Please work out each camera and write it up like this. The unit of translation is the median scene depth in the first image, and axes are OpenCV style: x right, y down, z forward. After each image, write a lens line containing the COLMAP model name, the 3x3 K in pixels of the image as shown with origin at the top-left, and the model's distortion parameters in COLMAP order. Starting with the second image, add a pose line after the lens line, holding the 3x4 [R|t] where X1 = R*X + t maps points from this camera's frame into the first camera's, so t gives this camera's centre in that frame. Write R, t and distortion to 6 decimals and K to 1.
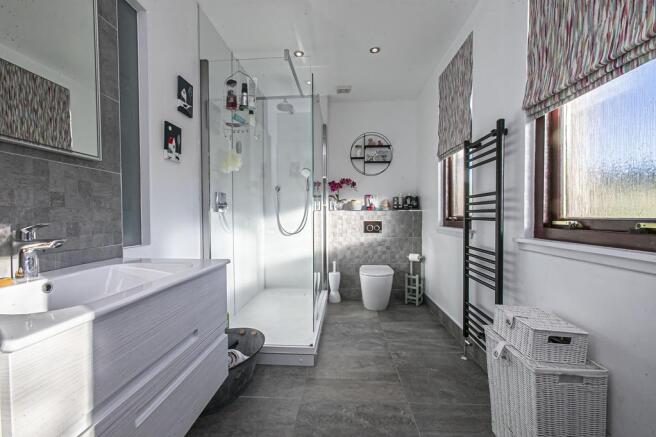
lens RADIAL K [[289.4, 0, 323.3], [0, 289.4, 219.9], [0, 0, 1]] dist [0.001055, 0.000530]
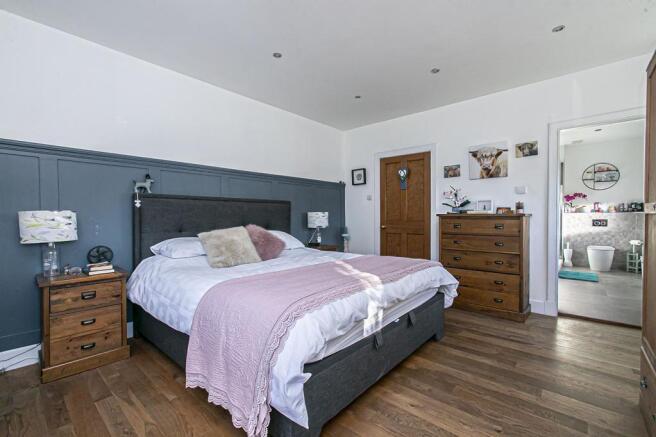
lens RADIAL K [[289.4, 0, 323.3], [0, 289.4, 219.9], [0, 0, 1]] dist [0.001055, 0.000530]
pose [[0.786611, 0.013019, -0.617312, -0.042928], [-0.014373, 0.999893, 0.002772, 0.025912], [0.617282, 0.006693, 0.786713, -1.199798]]
